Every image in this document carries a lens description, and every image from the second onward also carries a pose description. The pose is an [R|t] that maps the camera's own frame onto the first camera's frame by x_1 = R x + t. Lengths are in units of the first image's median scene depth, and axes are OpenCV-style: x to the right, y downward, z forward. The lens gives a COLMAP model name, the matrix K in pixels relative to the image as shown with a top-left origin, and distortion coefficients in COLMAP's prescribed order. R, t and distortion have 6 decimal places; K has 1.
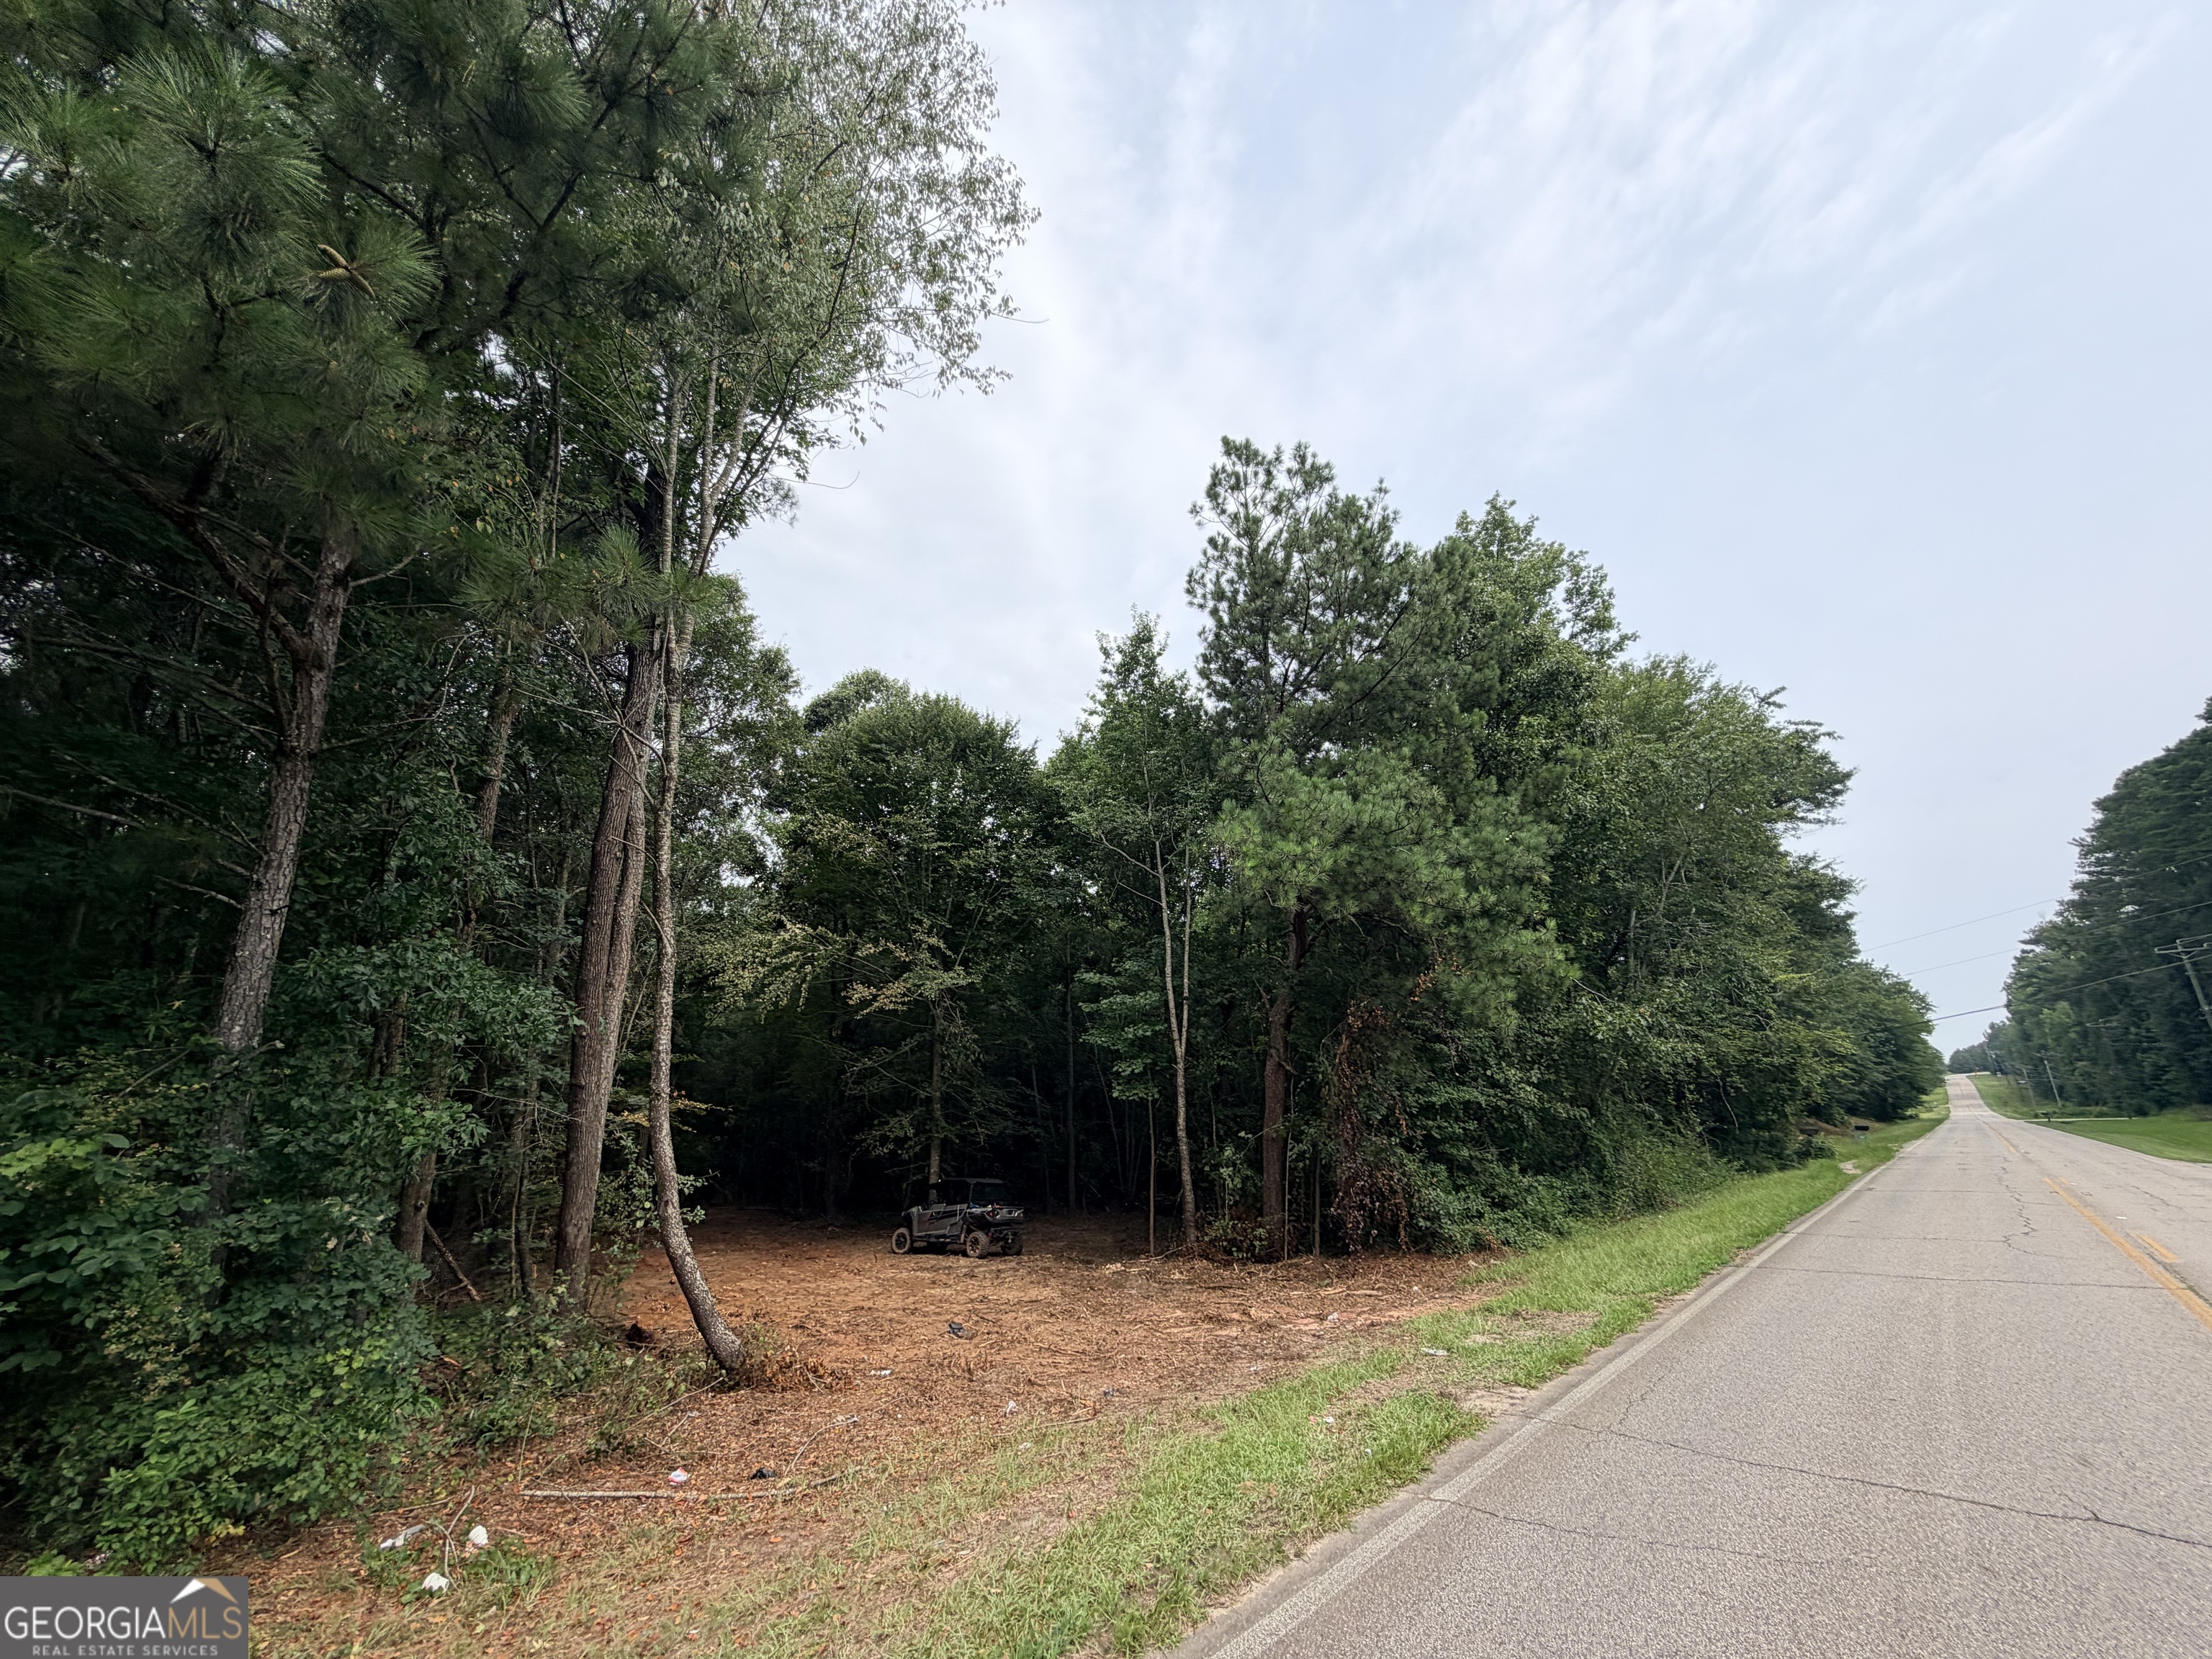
lens RADIAL K [[891.3, 0, 1114.5], [0, 891.3, 824.0], [0, 0, 1]] dist [0.010130, -0.000045]
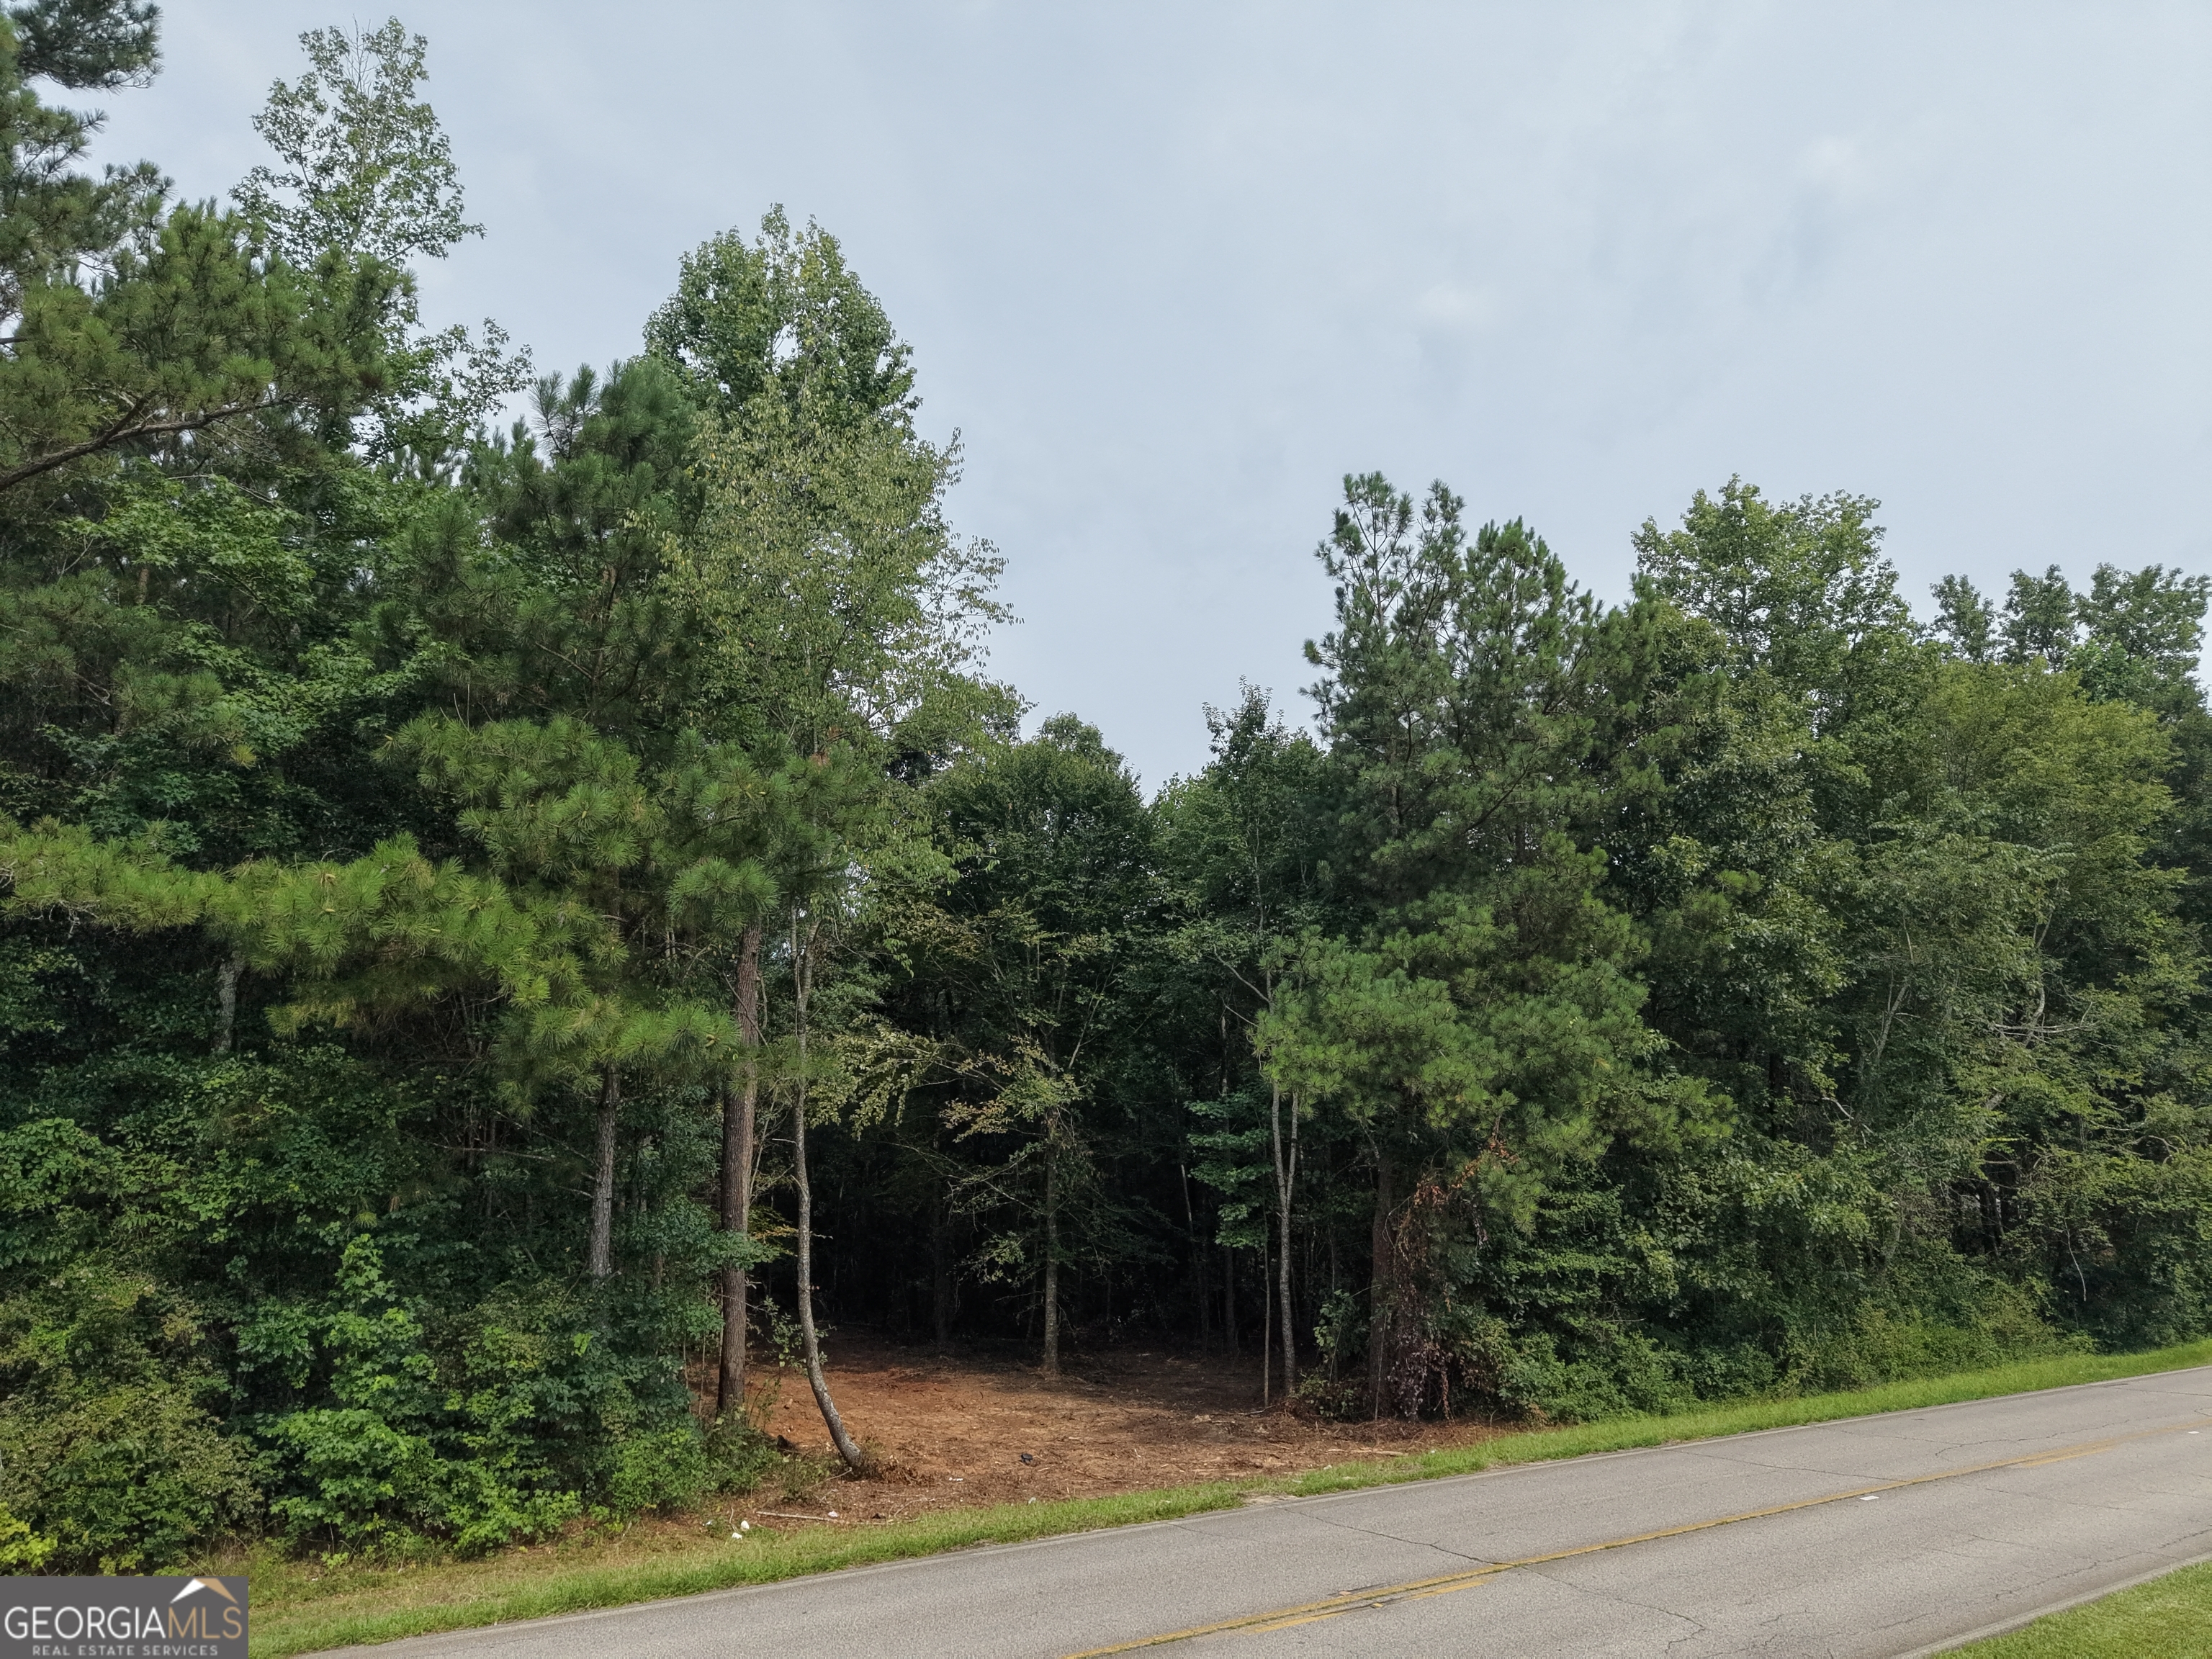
lens RADIAL K [[1502.0, 0, 1102.9], [0, 1502.0, 823.5], [0, 0, 1]] dist [0.042668, -0.034362]
pose [[0.979048, -0.018896, -0.202752, 0.208347], [0.036979, 0.995628, 0.085775, -0.270945], [0.200245, -0.091475, 0.975466, -0.525041]]
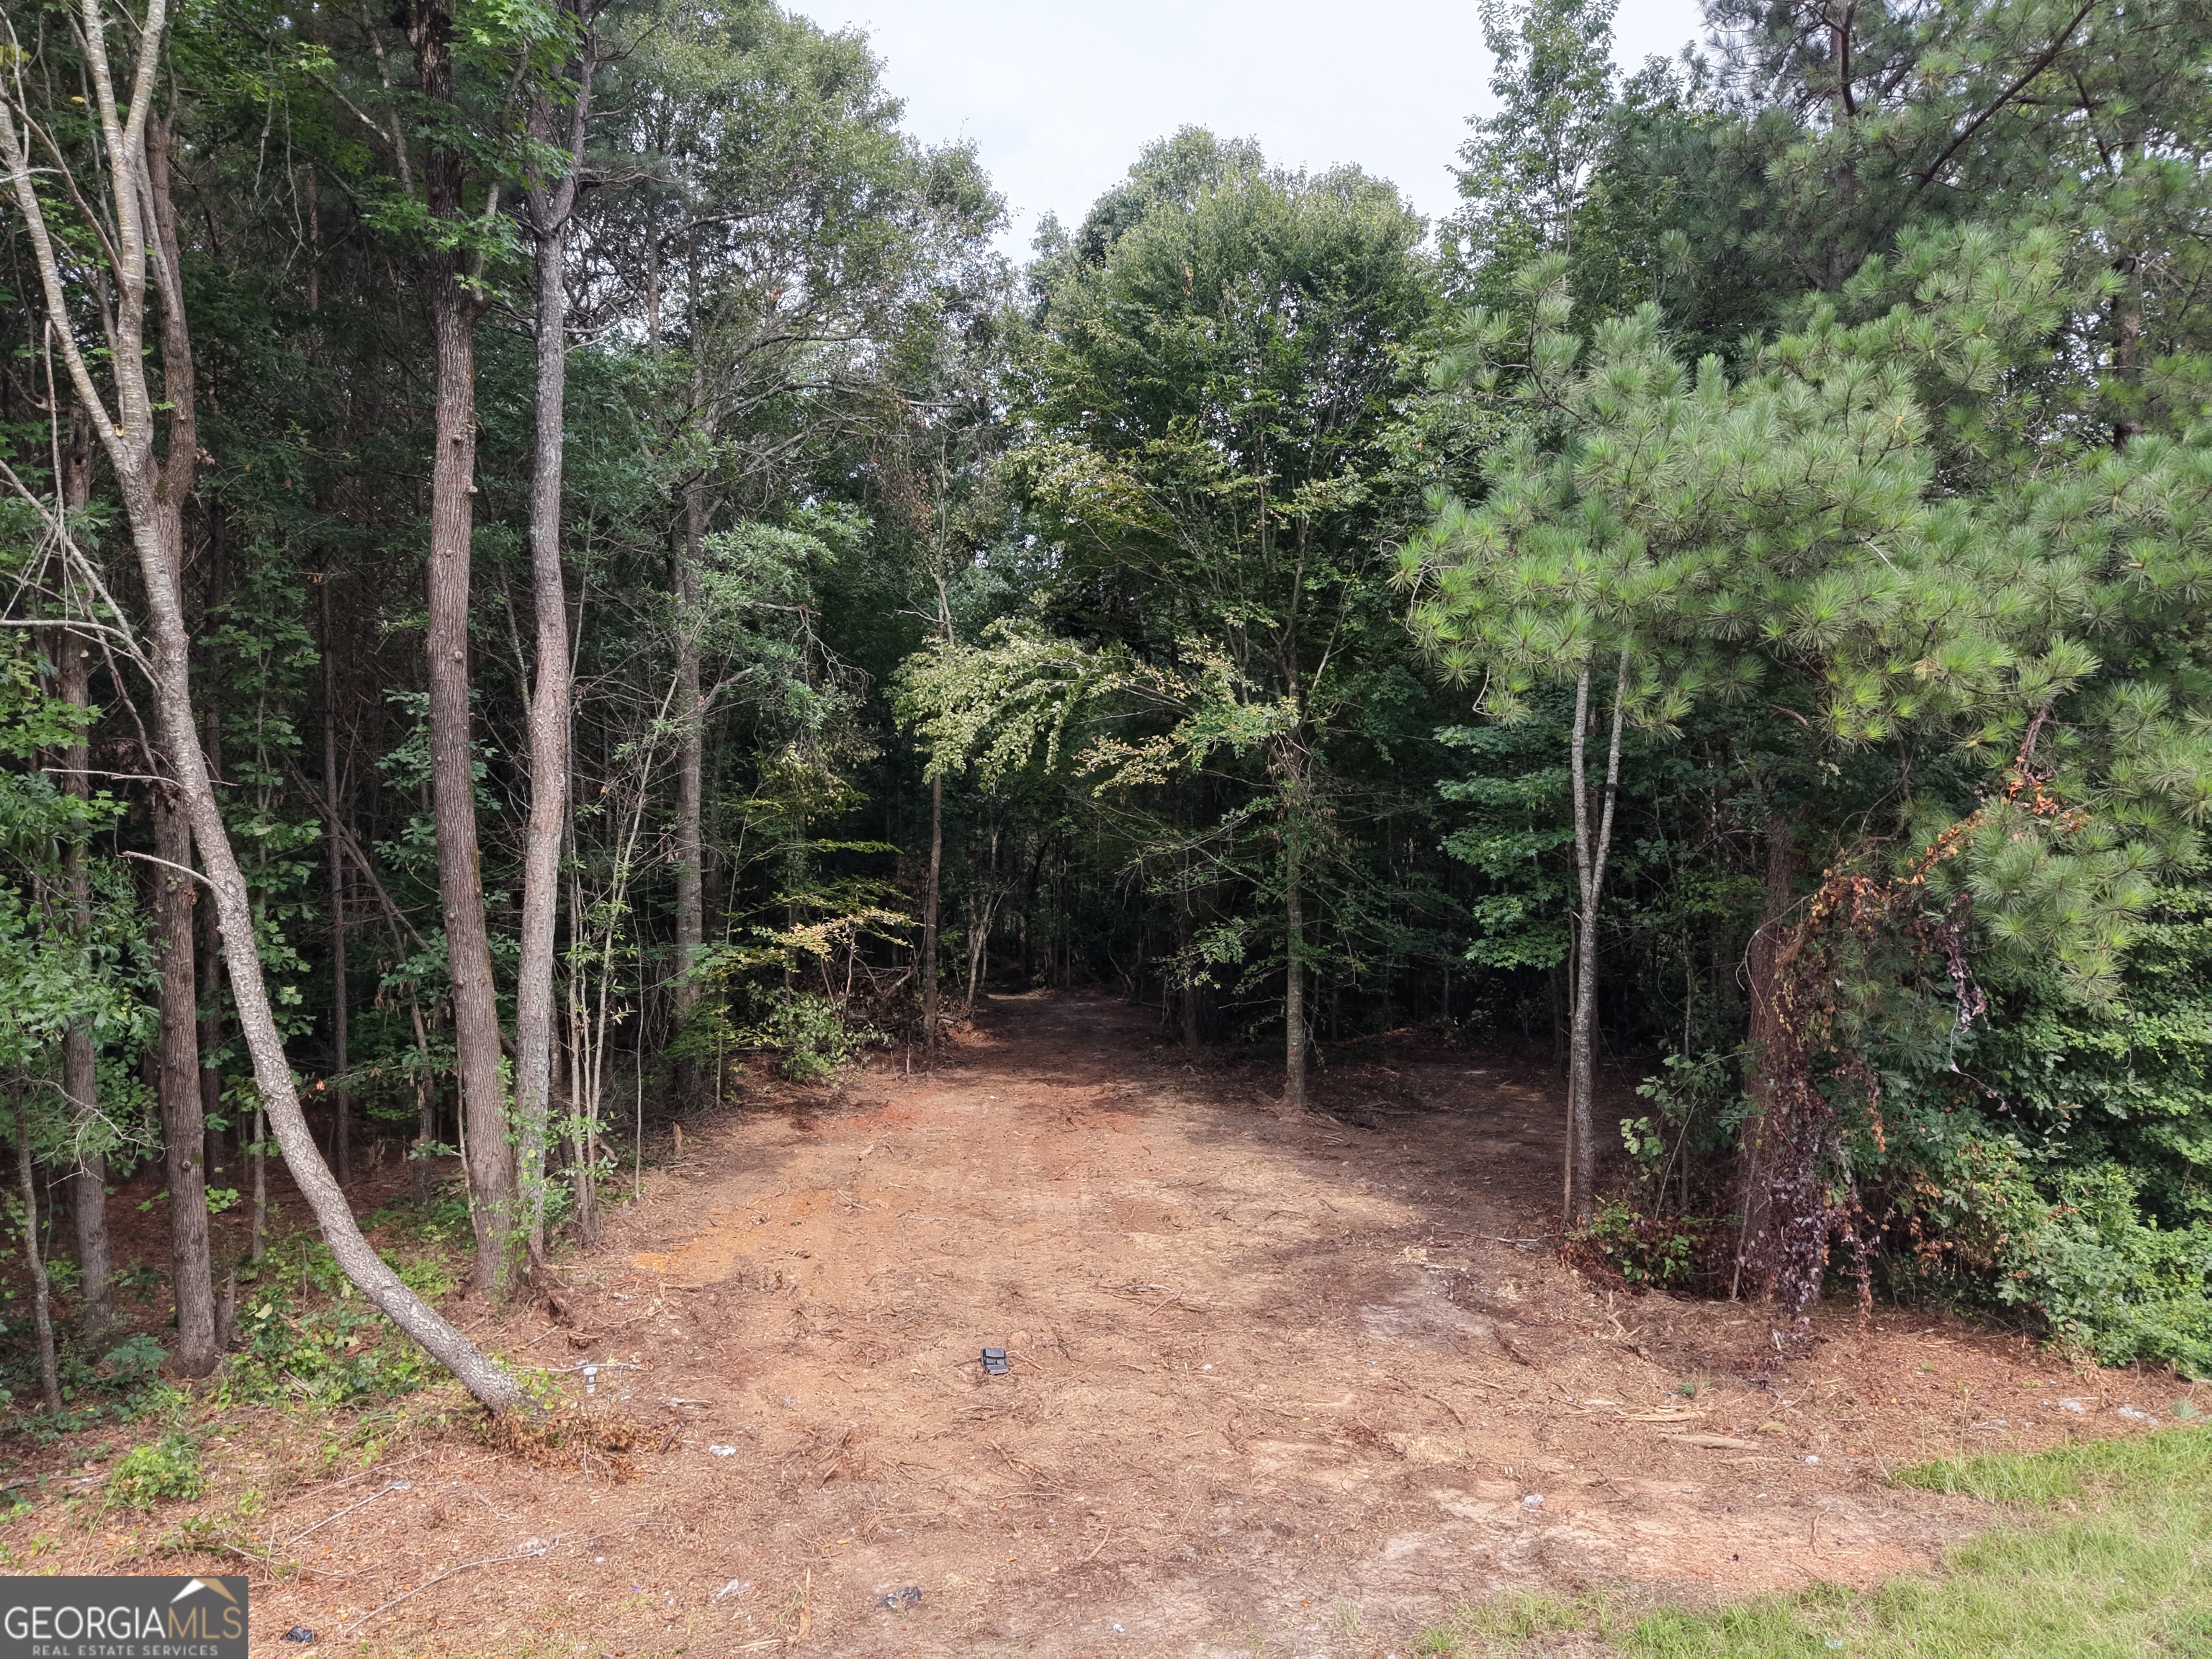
lens RADIAL K [[1502.0, 0, 1099.5], [0, 1502.0, 836.3], [0, 0, 1]] dist [0.042668, -0.034362]
pose [[0.874085, 0.029308, -0.484888, 0.244025], [0.127122, 0.949594, 0.286552, -0.060987], [0.468845, -0.312110, 0.826300, 0.144205]]
